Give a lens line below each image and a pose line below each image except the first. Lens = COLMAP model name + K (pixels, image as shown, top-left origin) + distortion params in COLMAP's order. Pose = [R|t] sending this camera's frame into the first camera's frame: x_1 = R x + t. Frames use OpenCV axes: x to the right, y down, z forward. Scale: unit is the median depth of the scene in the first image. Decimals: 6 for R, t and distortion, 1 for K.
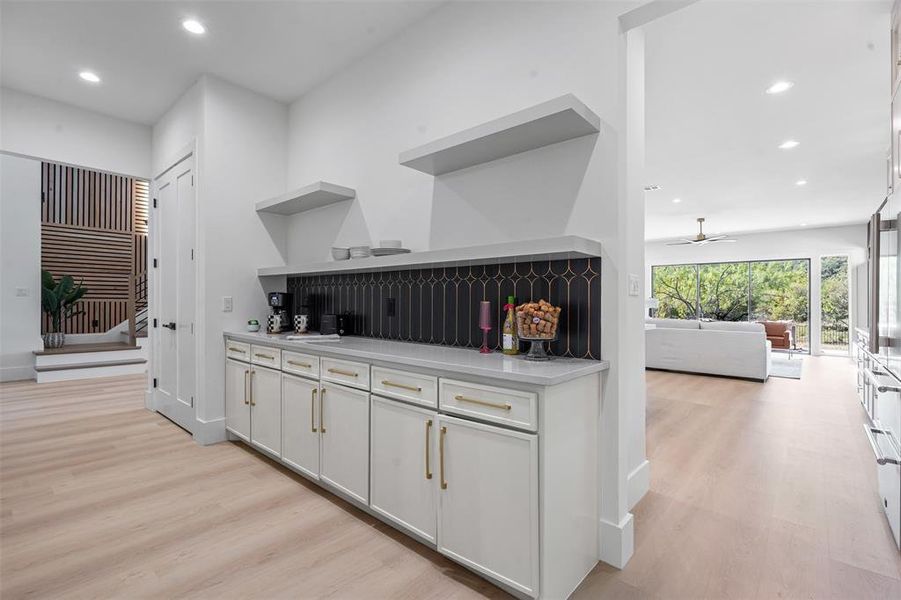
lens RADIAL K [[411.2, 0, 447.8], [0, 411.2, 303.8], [0, 0, 1]] dist [-0.001773, -0.000164]
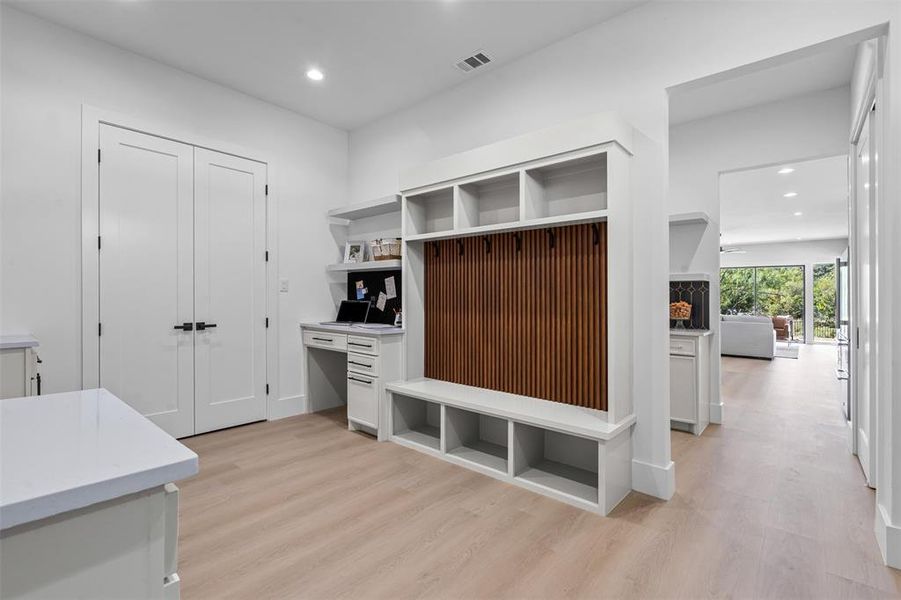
lens RADIAL K [[416.7, 0, 454.6], [0, 416.7, 295.7], [0, 0, 1]] dist [0.000533, -0.000041]
pose [[0.999675, 0.004133, 0.025148, -0.106276], [-0.003870, 0.999938, -0.010489, -0.001165], [-0.025190, 0.010388, 0.999629, -0.119841]]
